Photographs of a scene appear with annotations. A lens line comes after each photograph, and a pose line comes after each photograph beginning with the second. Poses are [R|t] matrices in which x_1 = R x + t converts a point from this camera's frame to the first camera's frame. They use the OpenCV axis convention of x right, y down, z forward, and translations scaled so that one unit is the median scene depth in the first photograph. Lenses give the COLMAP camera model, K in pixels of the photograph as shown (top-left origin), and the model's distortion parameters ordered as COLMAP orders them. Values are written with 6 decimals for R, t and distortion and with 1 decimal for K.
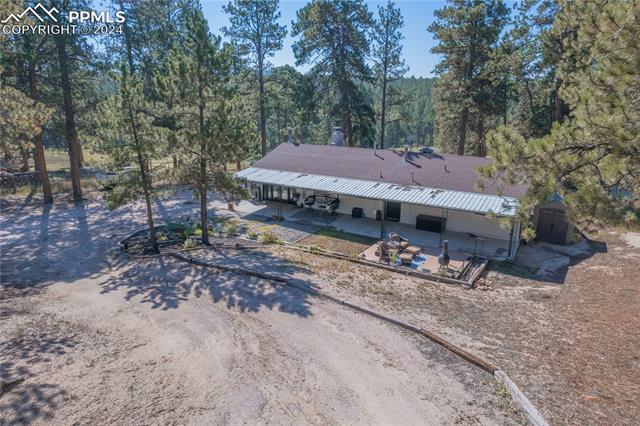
lens RADIAL K [[411.9, 0, 319.9], [0, 411.9, 224.0], [0, 0, 1]] dist [-0.039471, 0.000279]
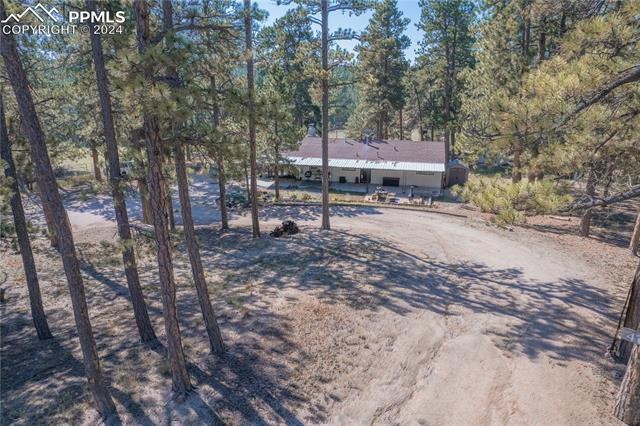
lens RADIAL K [[411.9, 0, 319.9], [0, 411.9, 224.0], [0, 0, 1]] dist [-0.039471, 0.000279]
pose [[0.956641, -0.092219, 0.276284, -0.476647], [0.082561, 0.995505, 0.046413, 0.065700], [-0.279322, -0.021590, 0.959955, -0.525268]]
